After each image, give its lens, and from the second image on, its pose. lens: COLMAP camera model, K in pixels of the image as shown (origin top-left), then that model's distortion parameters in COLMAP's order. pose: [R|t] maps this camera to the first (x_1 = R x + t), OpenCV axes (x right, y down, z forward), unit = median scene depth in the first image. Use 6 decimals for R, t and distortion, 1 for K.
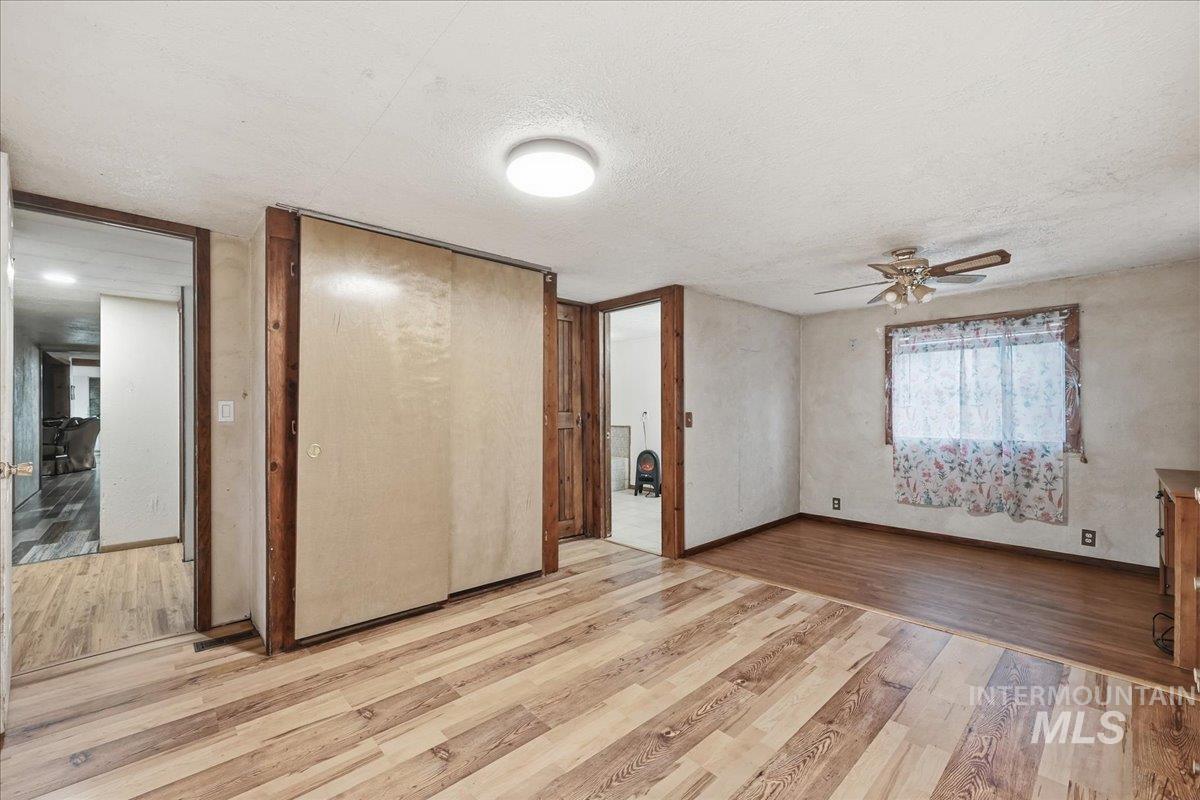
lens RADIAL K [[486.9, 0, 591.4], [0, 486.9, 406.4], [0, 0, 1]] dist [-0.000175, 0.000146]
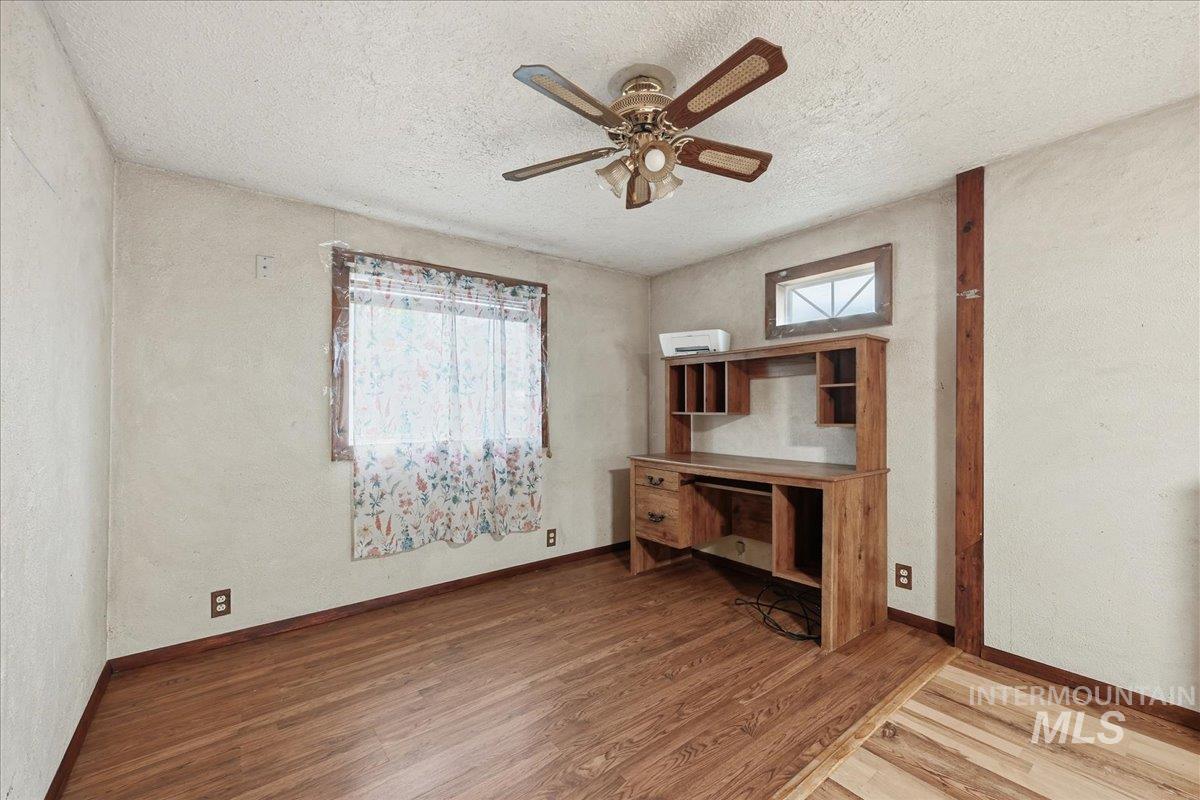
lens RADIAL K [[486.9, 0, 605.9], [0, 486.9, 401.6], [0, 0, 1]] dist [-0.000175, 0.000146]
pose [[0.074369, 0.012606, 0.997151, 0.091840], [-0.003403, 0.999917, -0.012387, 0.019471], [-0.997225, -0.002472, 0.074406, 0.779160]]
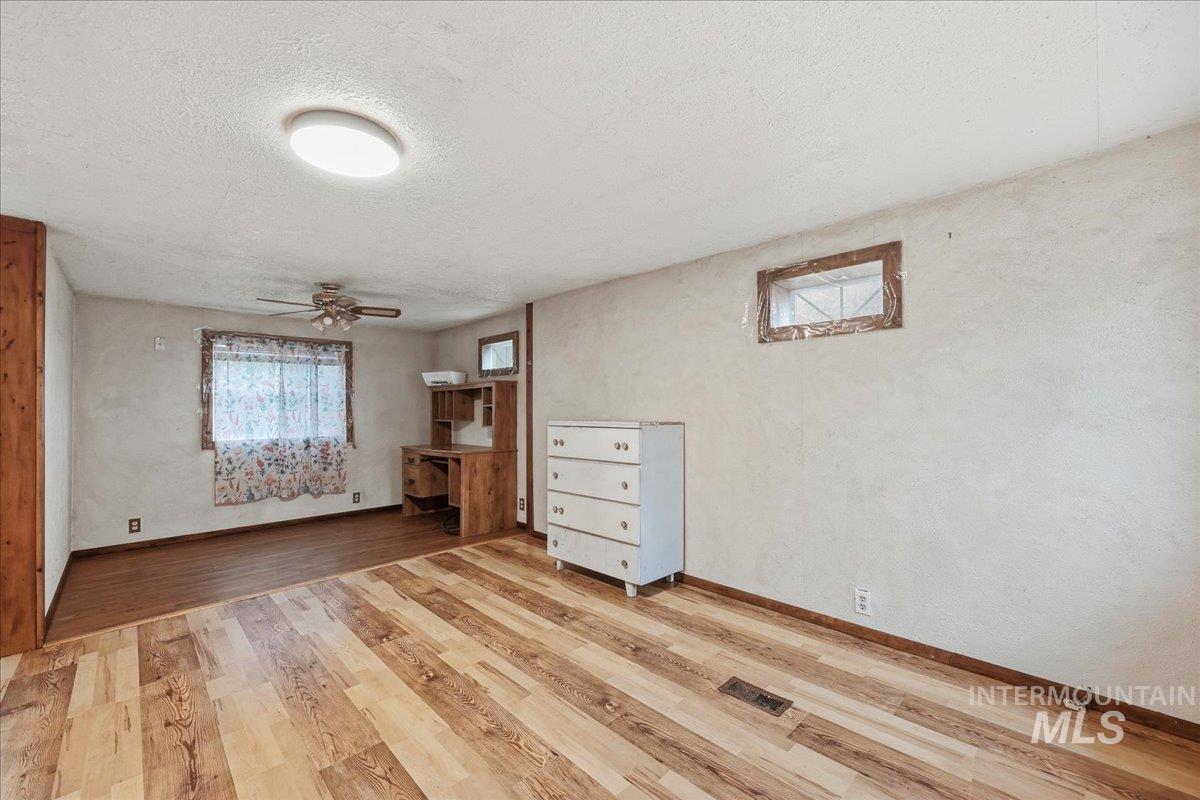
lens RADIAL K [[486.9, 0, 602.0], [0, 486.9, 404.8], [0, 0, 1]] dist [-0.000175, 0.000146]
pose [[-0.032824, 0.013516, 0.999370, -0.486166], [0.004021, 0.999902, -0.013391, 0.004253], [-0.999453, 0.003579, -0.032875, 0.270514]]
